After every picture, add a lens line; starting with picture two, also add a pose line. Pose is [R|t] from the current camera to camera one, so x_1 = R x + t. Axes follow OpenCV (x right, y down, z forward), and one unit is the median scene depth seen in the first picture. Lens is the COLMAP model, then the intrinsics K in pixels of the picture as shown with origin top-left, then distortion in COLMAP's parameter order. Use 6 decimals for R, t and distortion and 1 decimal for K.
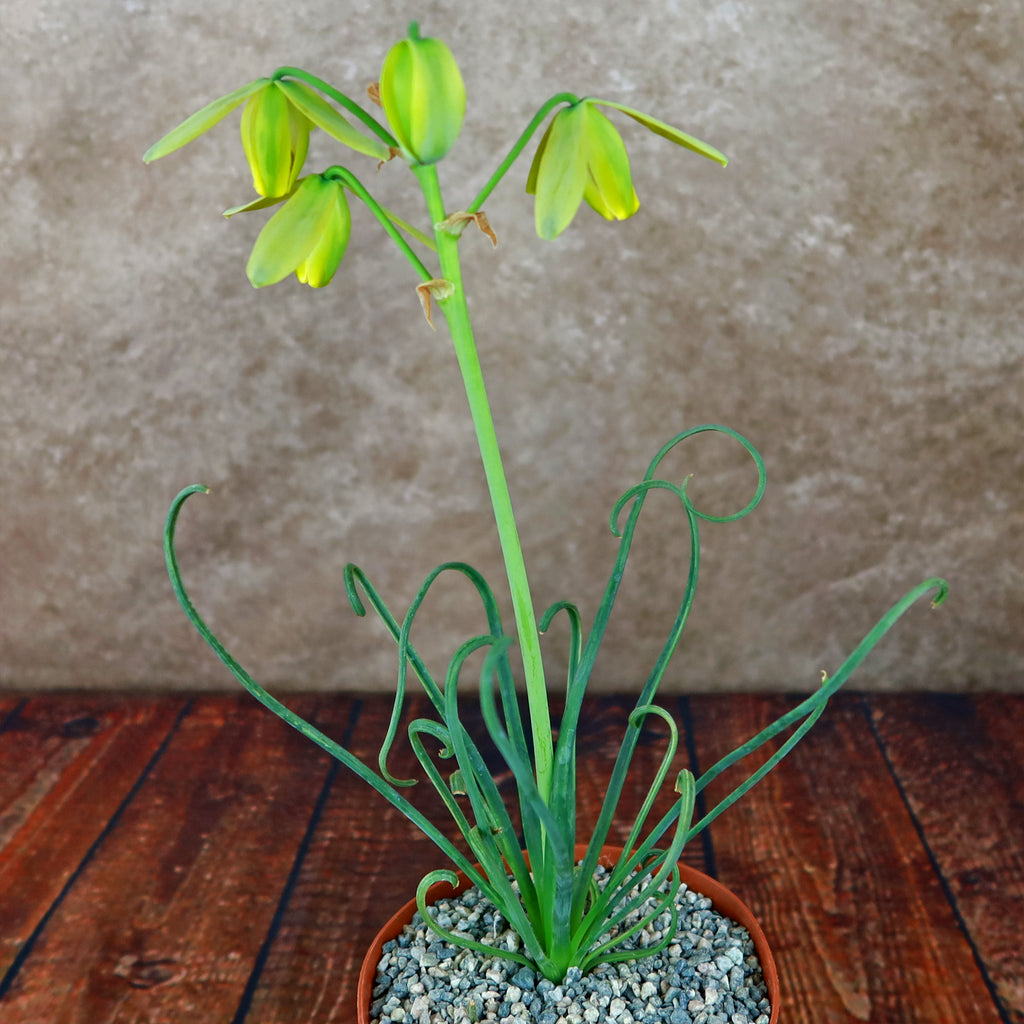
lens RADIAL K [[1360.7, 0, 547.8], [0, 1360.7, 432.9], [0, 0, 1]] dist [-0.002461, 0.008500]
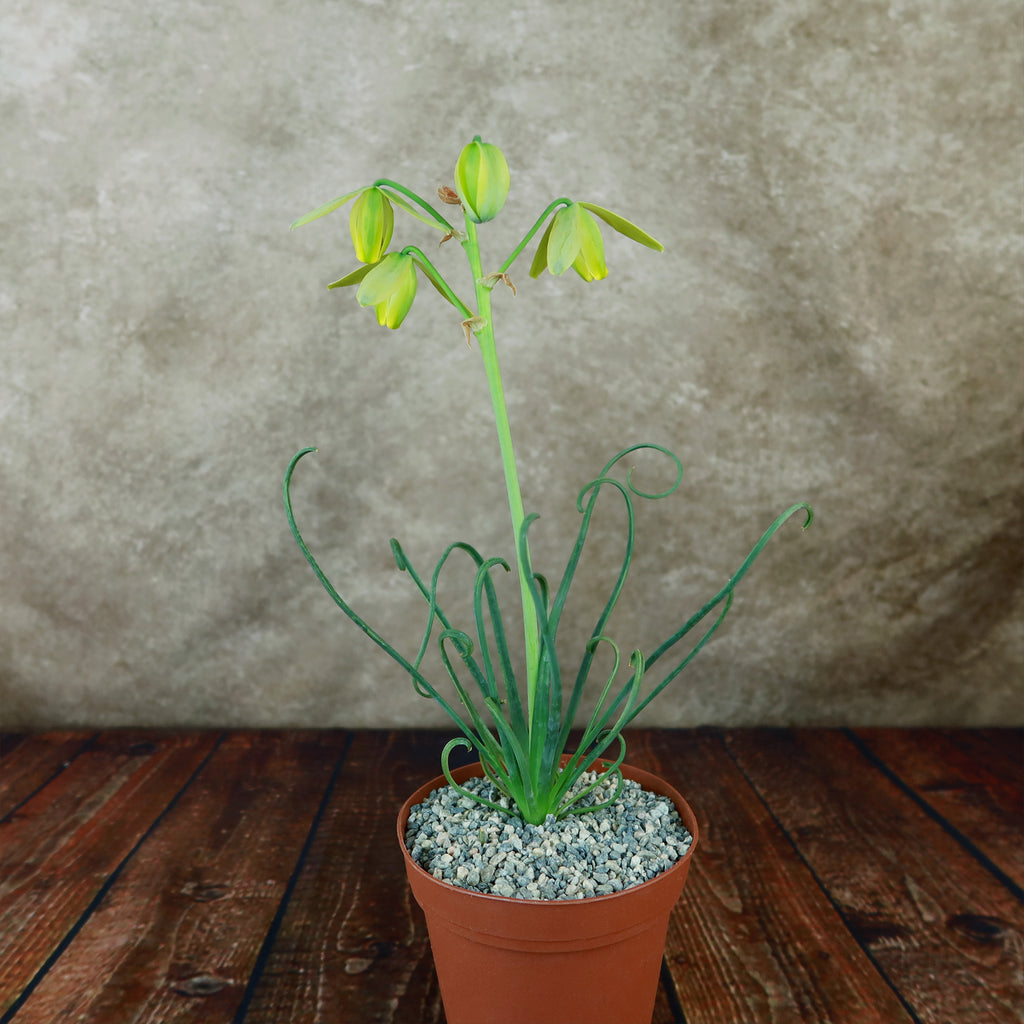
lens RADIAL K [[1006.5, 0, 504.2], [0, 1006.5, 509.1], [0, 0, 1]] dist [0.000986, 0.005512]
pose [[0.997913, 0.023660, 0.060081, -0.058949], [-0.014392, 0.988543, -0.150249, 0.141732], [-0.062948, 0.149071, 0.986821, -0.042763]]
